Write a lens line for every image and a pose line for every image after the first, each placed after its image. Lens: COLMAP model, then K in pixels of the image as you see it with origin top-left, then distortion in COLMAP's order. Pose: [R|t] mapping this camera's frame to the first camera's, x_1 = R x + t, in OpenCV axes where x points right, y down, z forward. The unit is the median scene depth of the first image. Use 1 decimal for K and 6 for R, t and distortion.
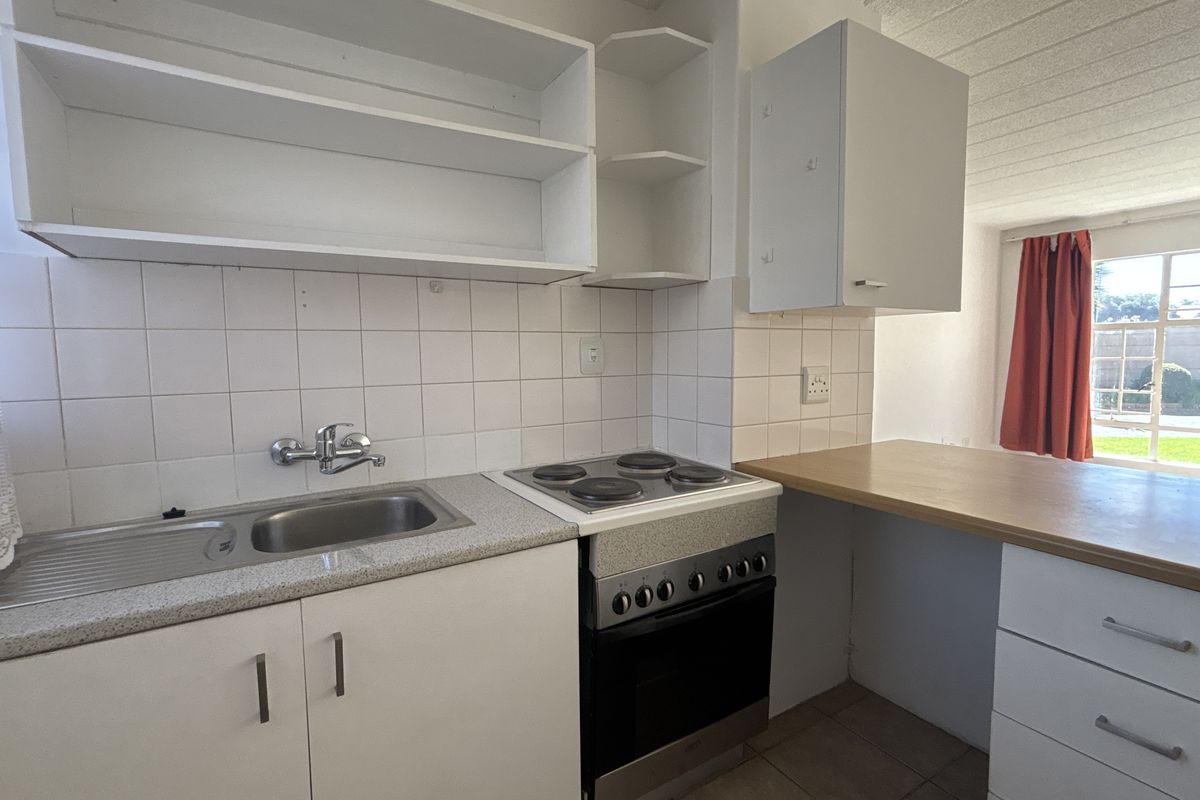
lens RADIAL K [[560.3, 0, 597.2], [0, 560.3, 396.3], [0, 0, 1]] dist [0.016406, -0.001340]
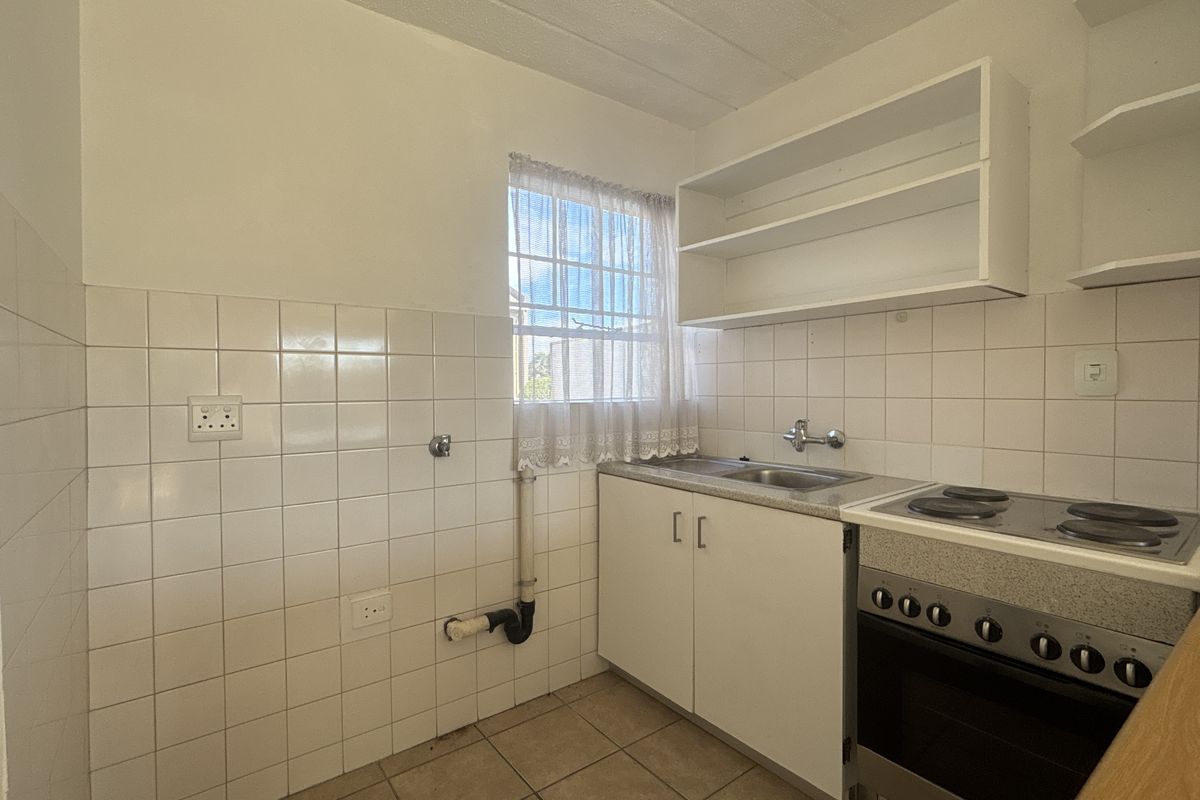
lens RADIAL K [[560.3, 0, 596.1], [0, 560.3, 397.3], [0, 0, 1]] dist [0.016406, -0.001340]
pose [[0.103765, 0.031643, -0.994098, 0.992942], [-0.073138, 0.997031, 0.024102, -0.007499], [0.991909, 0.070206, 0.105771, 0.282192]]
